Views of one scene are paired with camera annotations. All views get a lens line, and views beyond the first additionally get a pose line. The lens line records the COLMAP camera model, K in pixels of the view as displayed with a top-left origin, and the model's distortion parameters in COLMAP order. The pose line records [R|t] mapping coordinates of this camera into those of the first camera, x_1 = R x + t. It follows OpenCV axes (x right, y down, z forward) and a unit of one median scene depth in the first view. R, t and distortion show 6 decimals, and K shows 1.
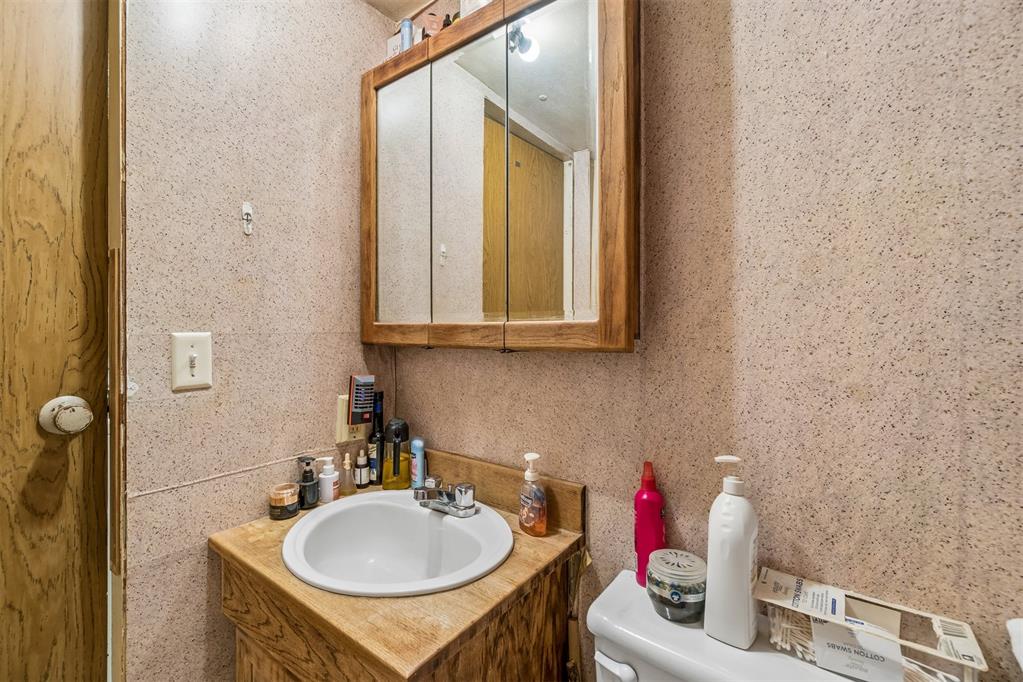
lens RADIAL K [[447.7, 0, 510.8], [0, 447.7, 334.2], [0, 0, 1]] dist [-0.000083, 0.000476]
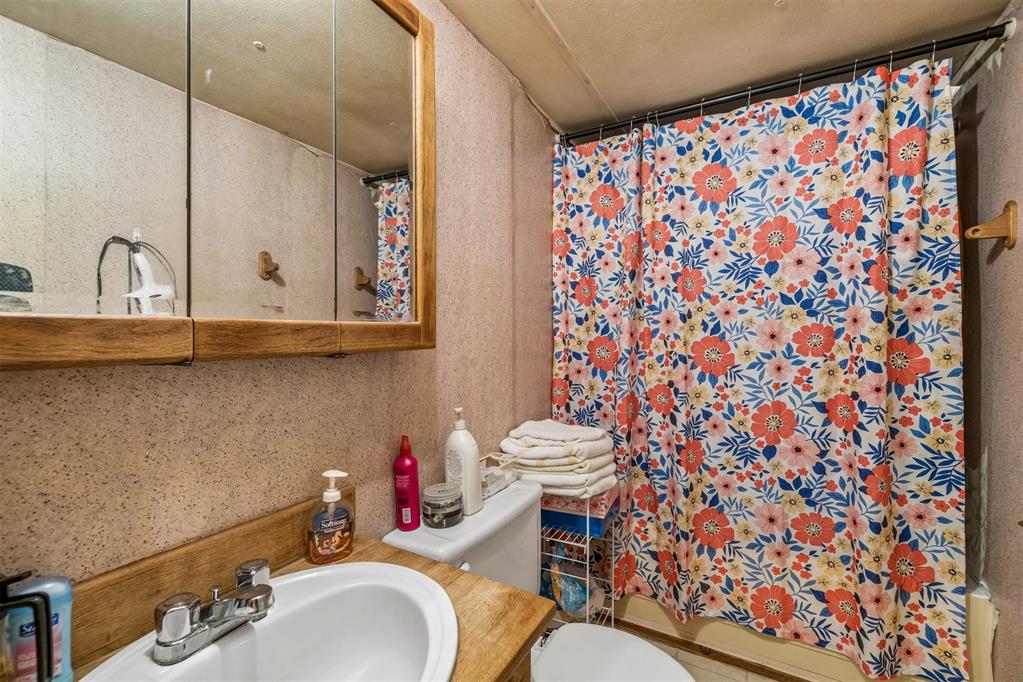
lens RADIAL K [[447.7, 0, 510.3], [0, 447.7, 337.1], [0, 0, 1]] dist [-0.000083, 0.000476]
pose [[-0.127439, -0.013602, 0.991753, -0.879585], [0.006266, 0.999875, 0.014519, -0.008014], [-0.991827, 0.008064, -0.127338, 0.770053]]
